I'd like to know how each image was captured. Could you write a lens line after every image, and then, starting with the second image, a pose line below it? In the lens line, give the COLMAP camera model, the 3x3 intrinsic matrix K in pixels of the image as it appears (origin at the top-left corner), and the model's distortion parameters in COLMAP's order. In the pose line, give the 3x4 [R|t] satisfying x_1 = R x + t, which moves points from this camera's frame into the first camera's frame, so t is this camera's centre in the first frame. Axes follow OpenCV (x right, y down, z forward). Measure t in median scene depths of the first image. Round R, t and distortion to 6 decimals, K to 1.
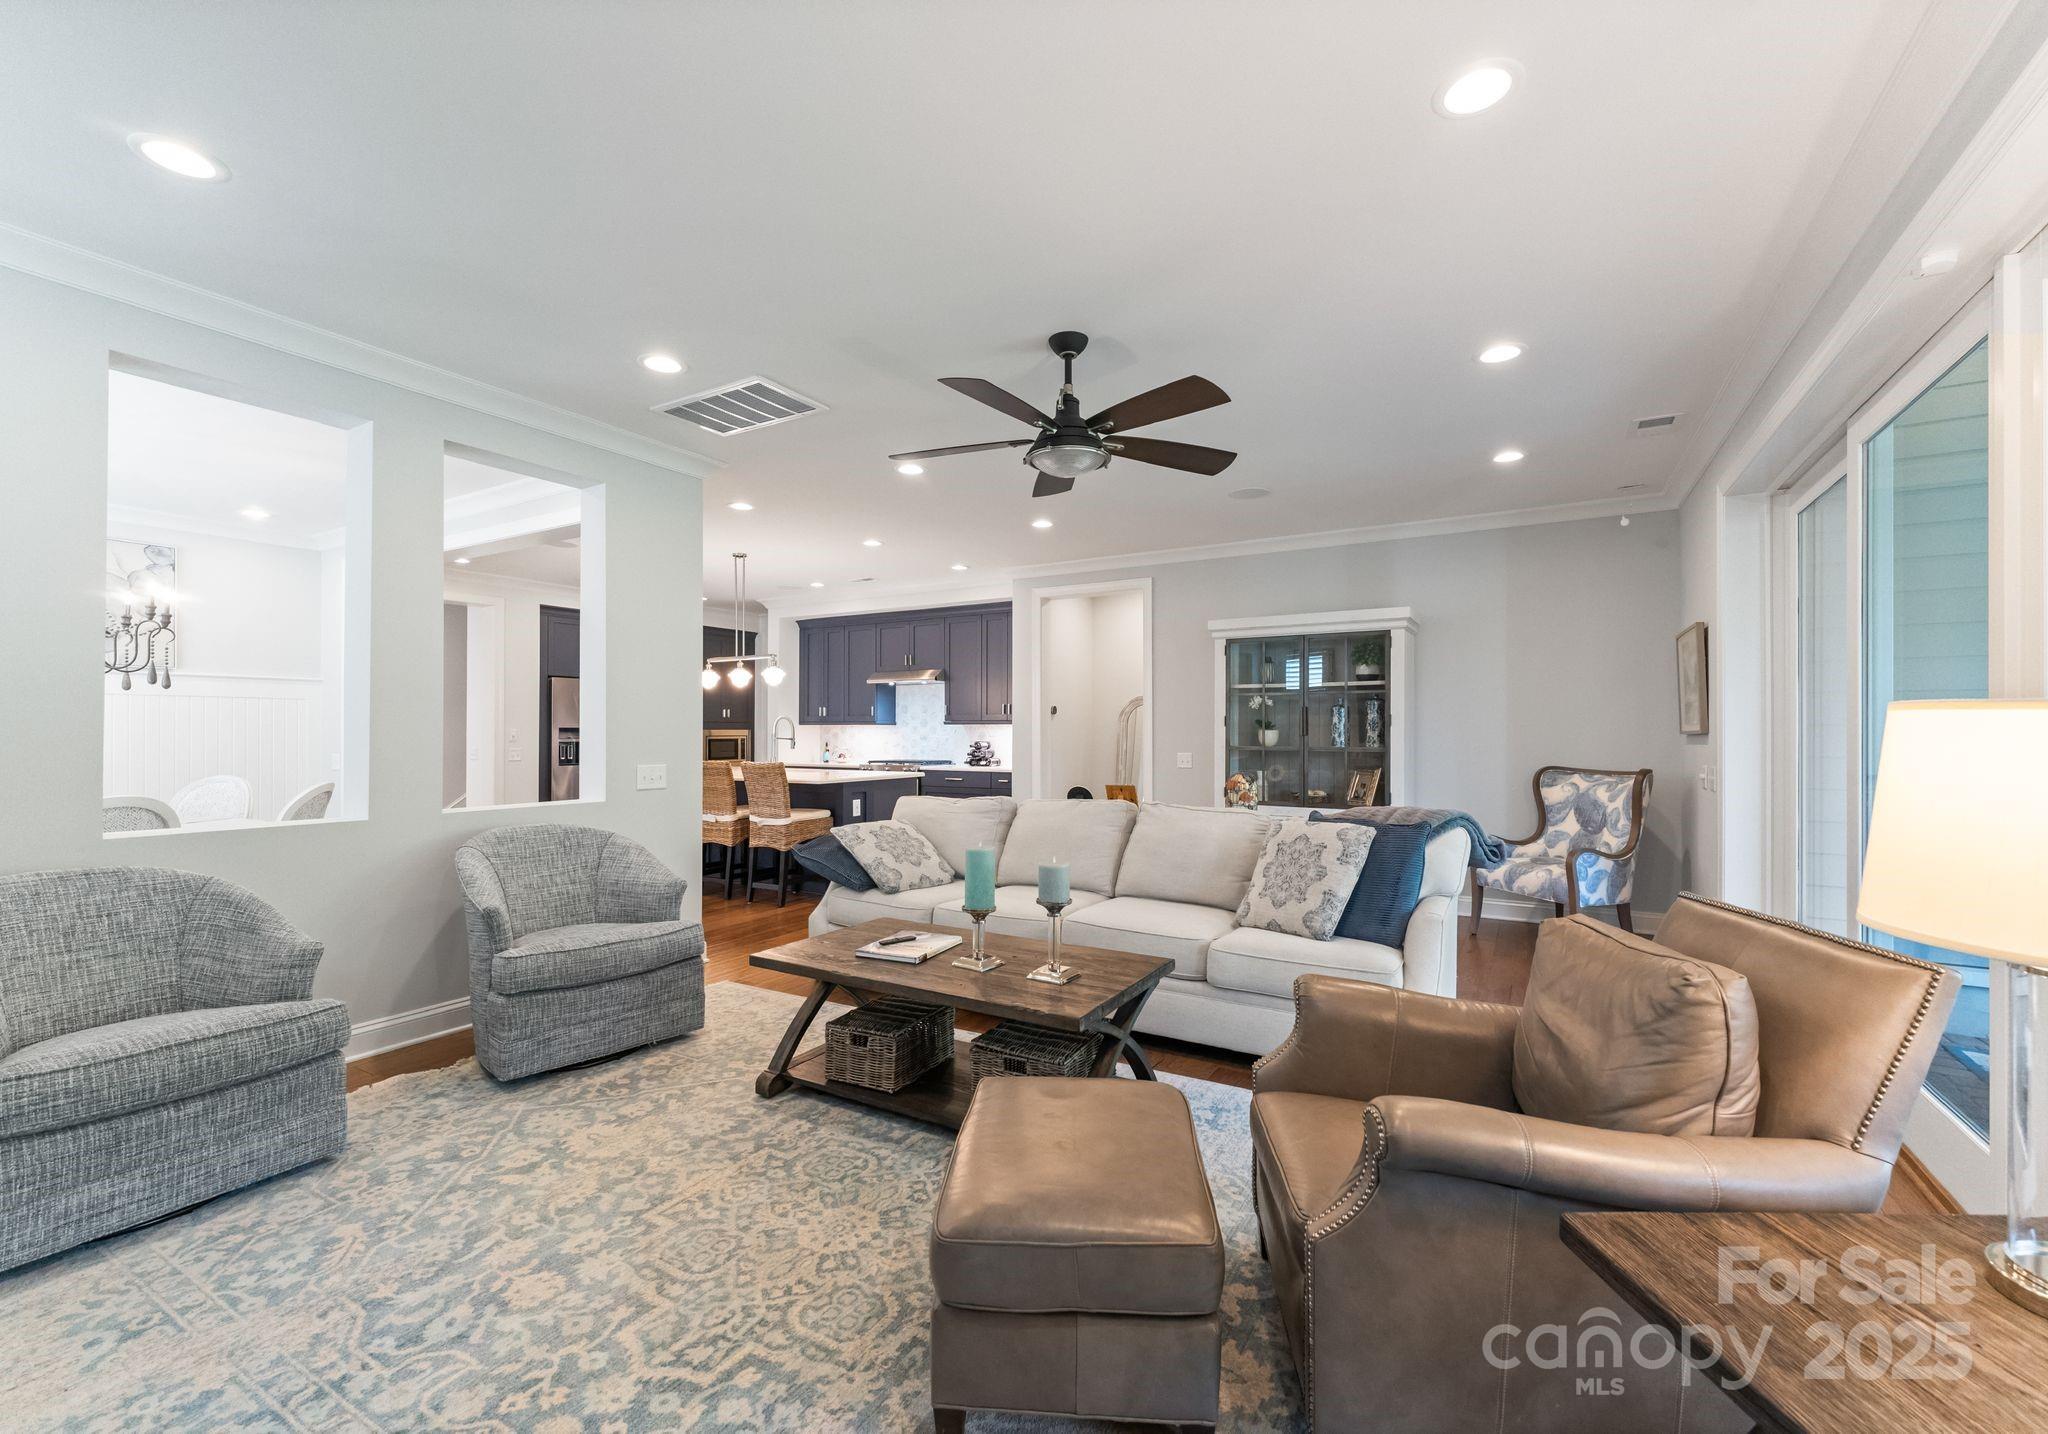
lens RADIAL K [[860.6, 0, 1029.6], [0, 860.6, 727.6], [0, 0, 1]] dist [0.000123, -0.000606]
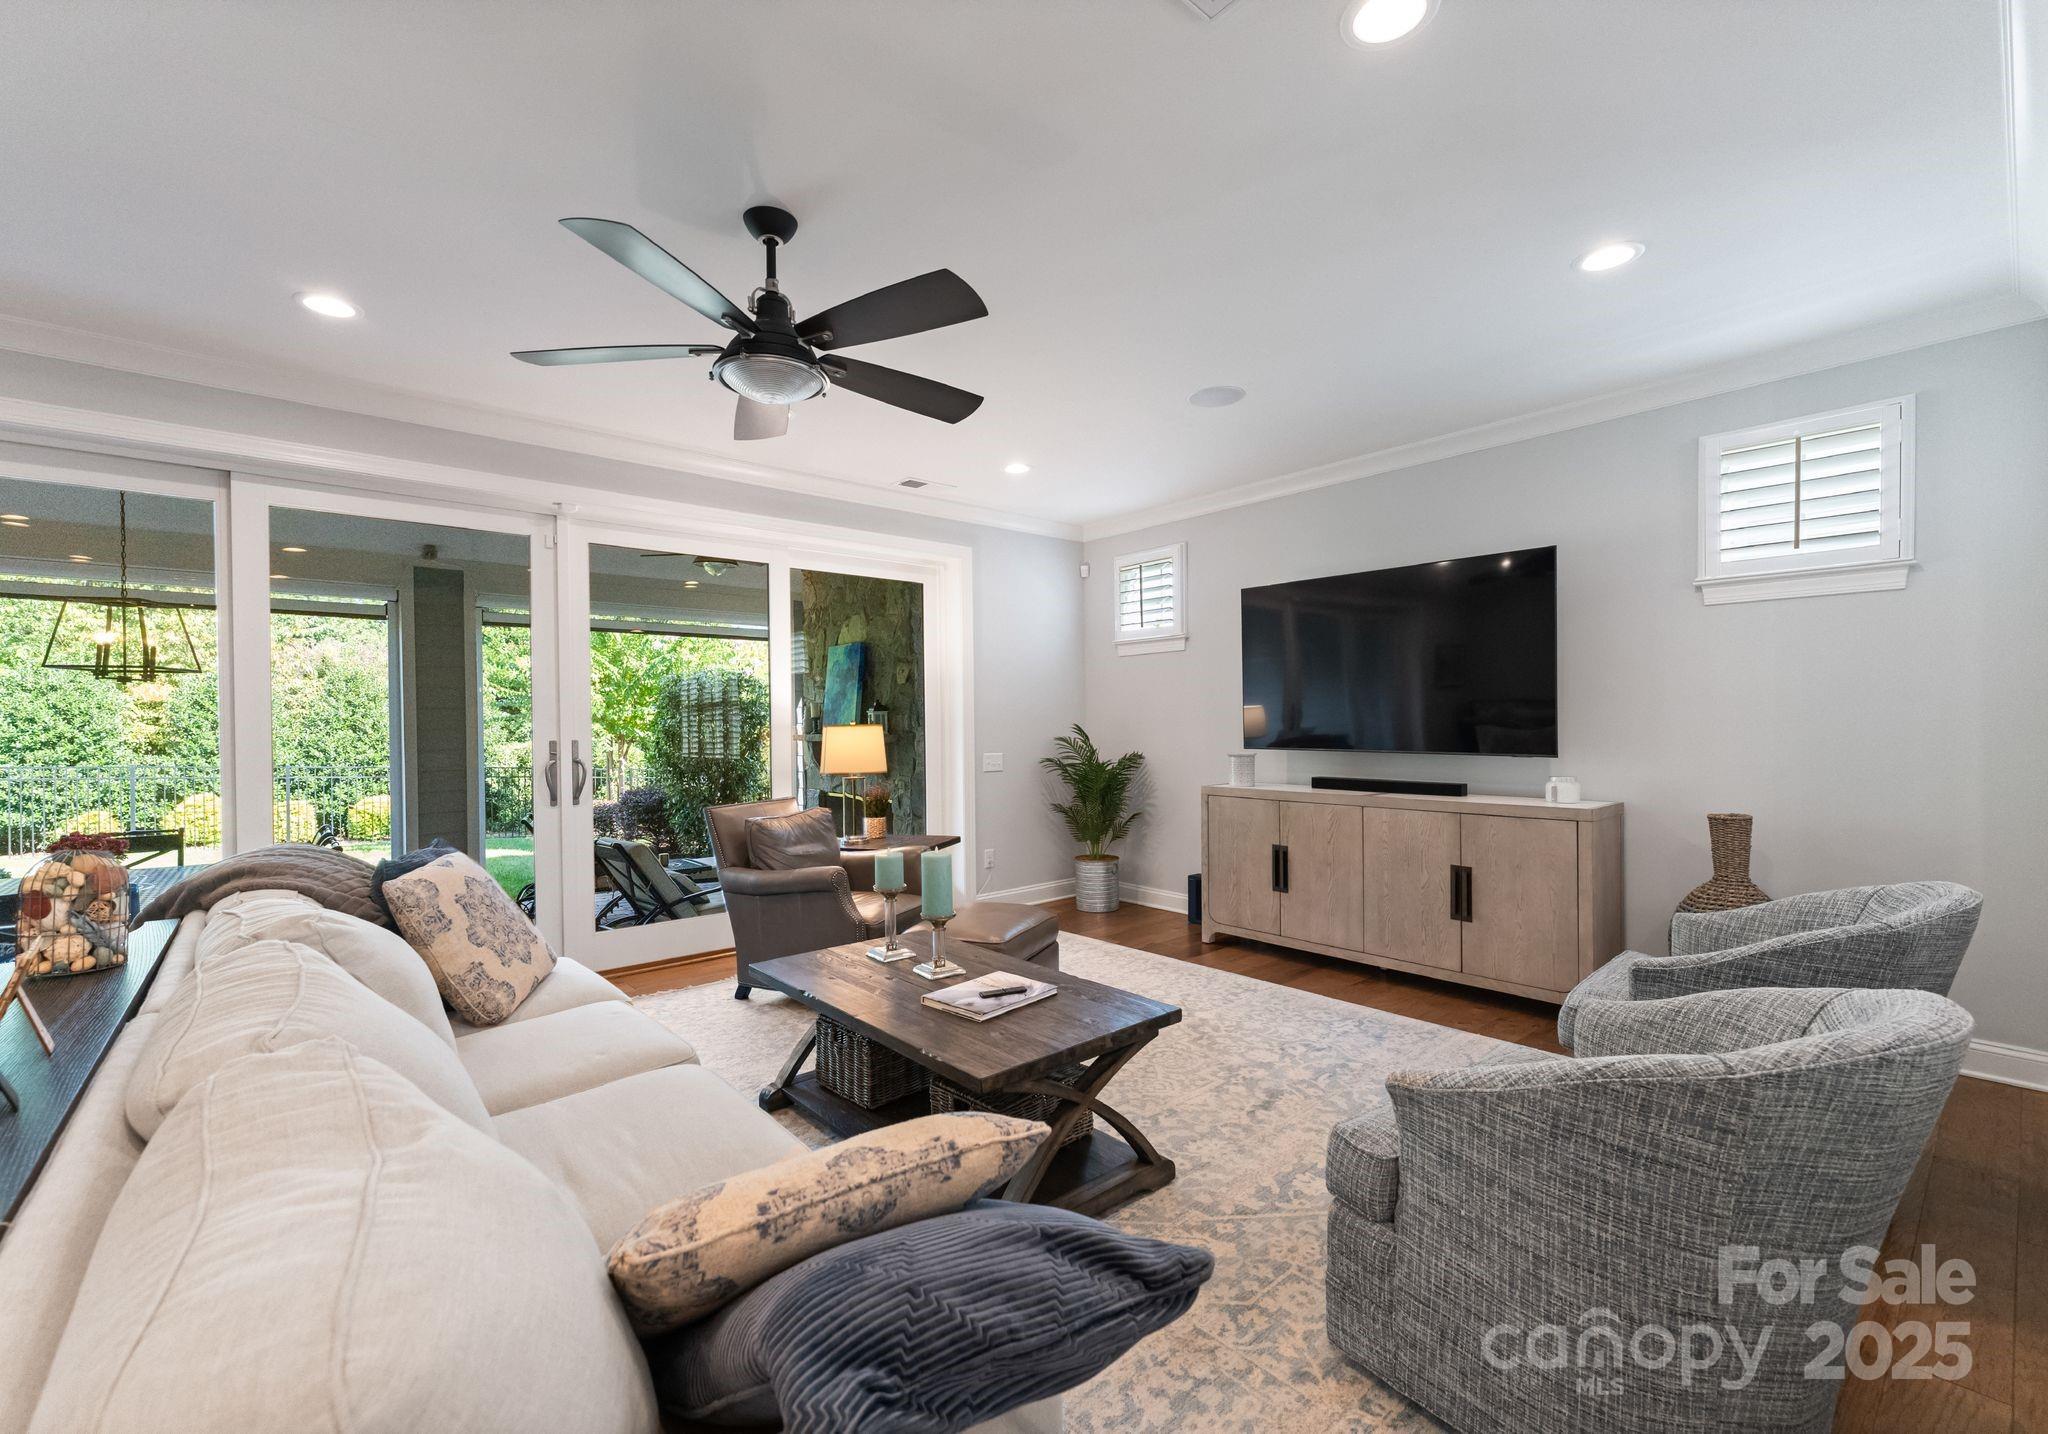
lens RADIAL K [[860.6, 0, 1030.2], [0, 860.6, 733.1], [0, 0, 1]] dist [0.000123, -0.000606]
pose [[-0.949440, 0.007140, 0.313867, -0.318707], [0.010549, 0.999902, 0.009166, -0.001937], [-0.313771, 0.012014, -0.949423, 1.291758]]
